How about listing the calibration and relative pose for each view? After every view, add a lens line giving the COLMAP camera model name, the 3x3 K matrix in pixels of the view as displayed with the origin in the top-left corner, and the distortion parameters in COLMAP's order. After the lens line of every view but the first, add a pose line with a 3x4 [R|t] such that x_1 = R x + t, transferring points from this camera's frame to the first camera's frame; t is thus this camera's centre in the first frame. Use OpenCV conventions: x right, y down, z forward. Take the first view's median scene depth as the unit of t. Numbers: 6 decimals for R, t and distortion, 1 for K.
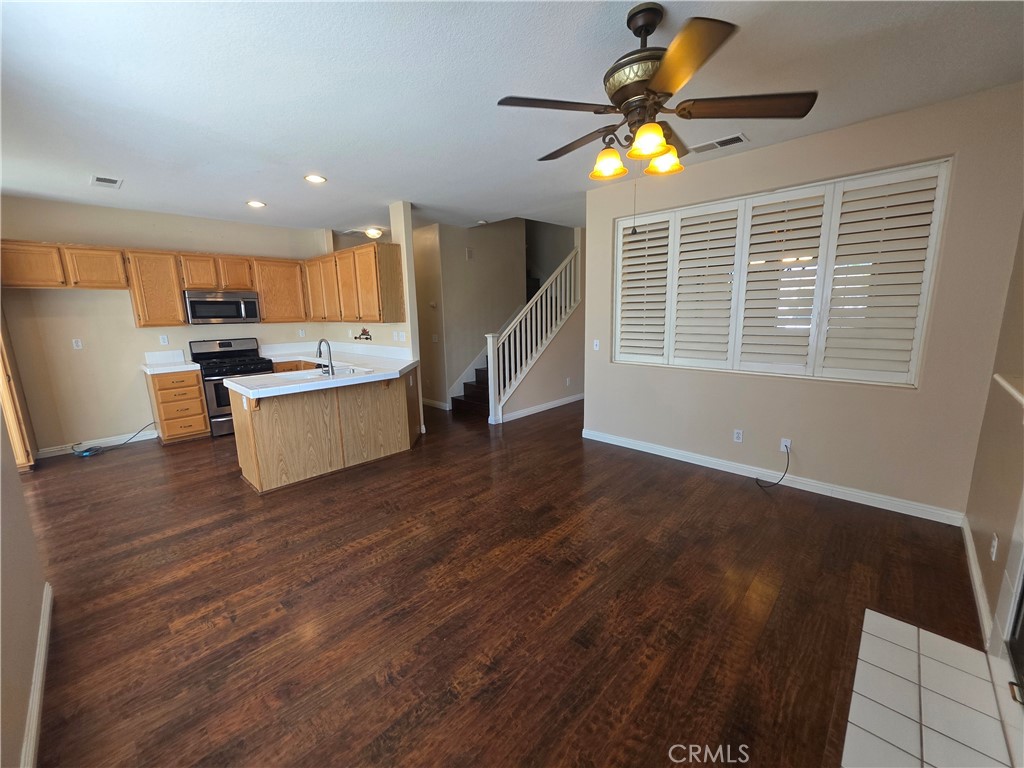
lens RADIAL K [[410.4, 0, 514.2], [0, 410.4, 384.3], [0, 0, 1]] dist [0.004710, -0.001121]
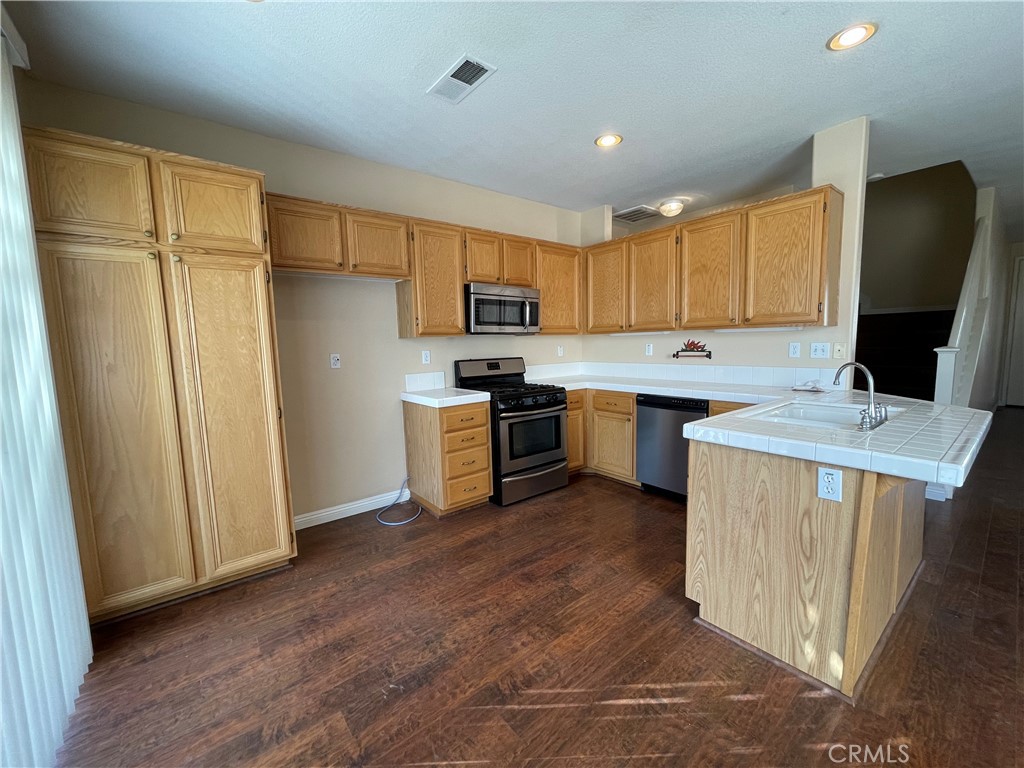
lens RADIAL K [[412.2, 0, 512.5], [0, 412.2, 383.7], [0, 0, 1]] dist [0.000940, -0.001725]
pose [[0.990498, 0.008906, -0.137241, -0.692209], [-0.019001, 0.997193, -0.072428, -0.017304], [0.136211, 0.074348, 0.987886, 0.384595]]
